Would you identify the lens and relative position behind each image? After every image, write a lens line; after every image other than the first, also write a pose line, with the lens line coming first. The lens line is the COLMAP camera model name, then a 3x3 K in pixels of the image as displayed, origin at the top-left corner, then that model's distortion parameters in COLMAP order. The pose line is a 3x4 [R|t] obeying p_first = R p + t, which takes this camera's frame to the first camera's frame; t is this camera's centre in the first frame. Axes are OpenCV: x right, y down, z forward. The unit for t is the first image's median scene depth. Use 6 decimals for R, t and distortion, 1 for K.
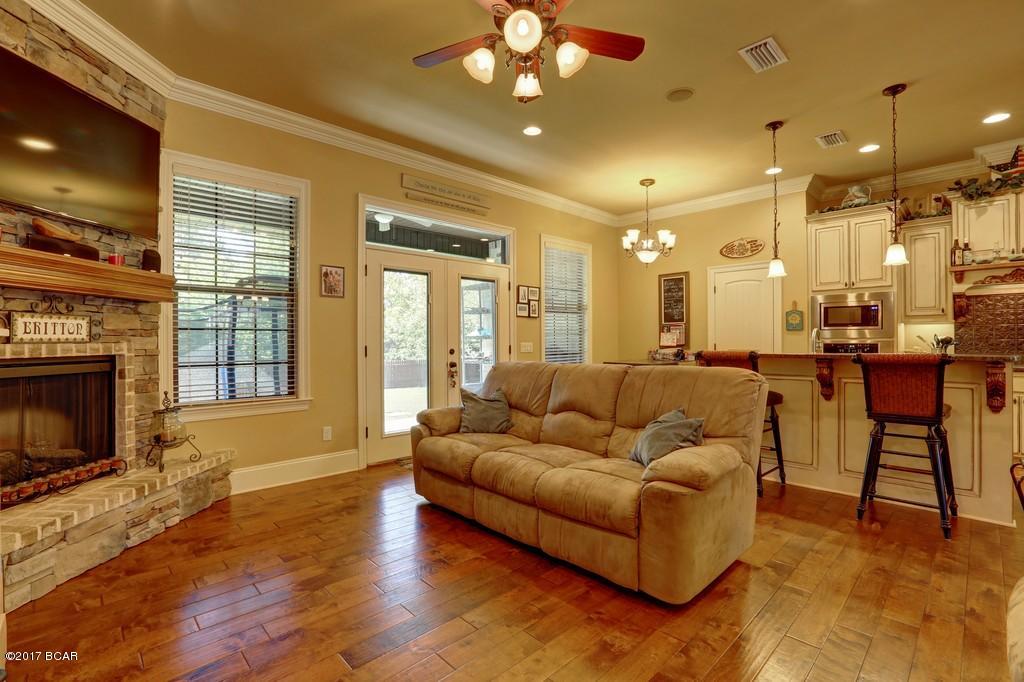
lens RADIAL K [[456.8, 0, 511.6], [0, 456.8, 339.5], [0, 0, 1]] dist [-0.031956, 0.001919]
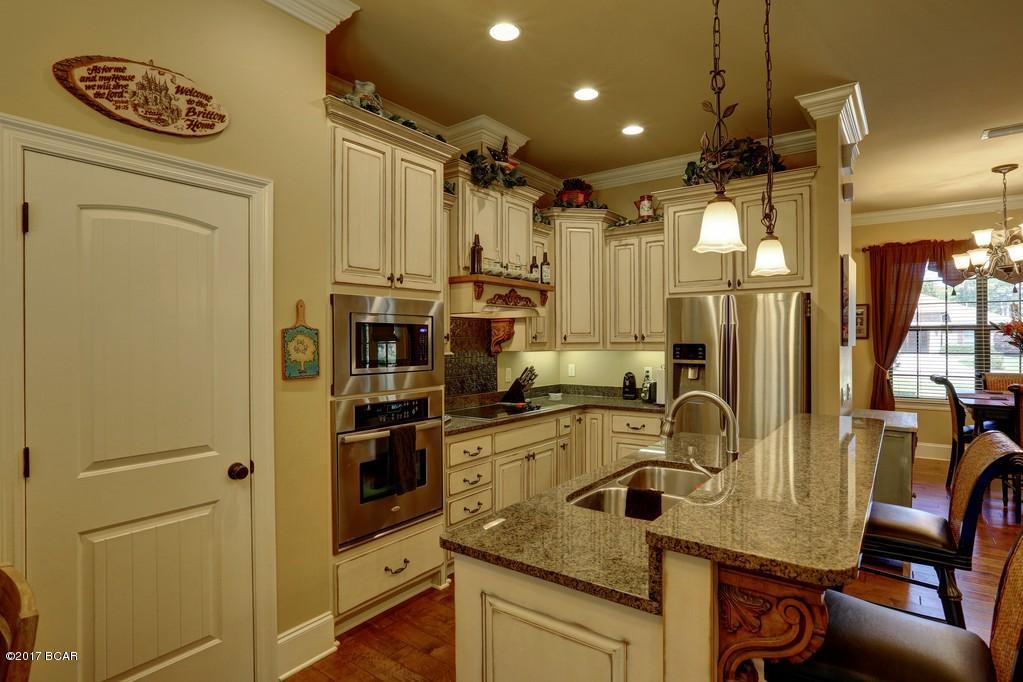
lens RADIAL K [[532.5, 0, 512.4], [0, 532.5, 341.6], [0, 0, 1]] dist [-0.029619, 0.002575]
pose [[-0.186938, -0.000241, 0.982372, 0.215892], [0.006014, 0.999981, 0.001389, -0.072140], [-0.982353, 0.006168, -0.186933, 1.277394]]
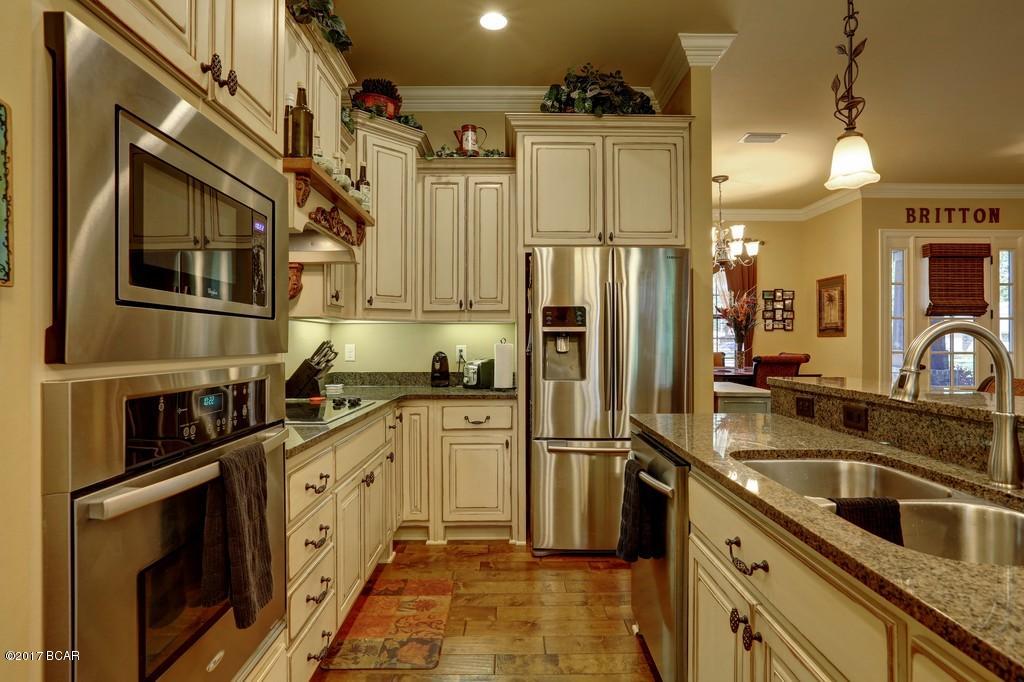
lens RADIAL K [[533.0, 0, 510.8], [0, 533.0, 338.1], [0, 0, 1]] dist [-0.029619, 0.002575]
pose [[-0.733734, 0.005145, 0.679418, 0.646800], [0.002143, 0.999984, -0.005258, -0.015103], [-0.679434, -0.002402, -0.733733, 1.397656]]
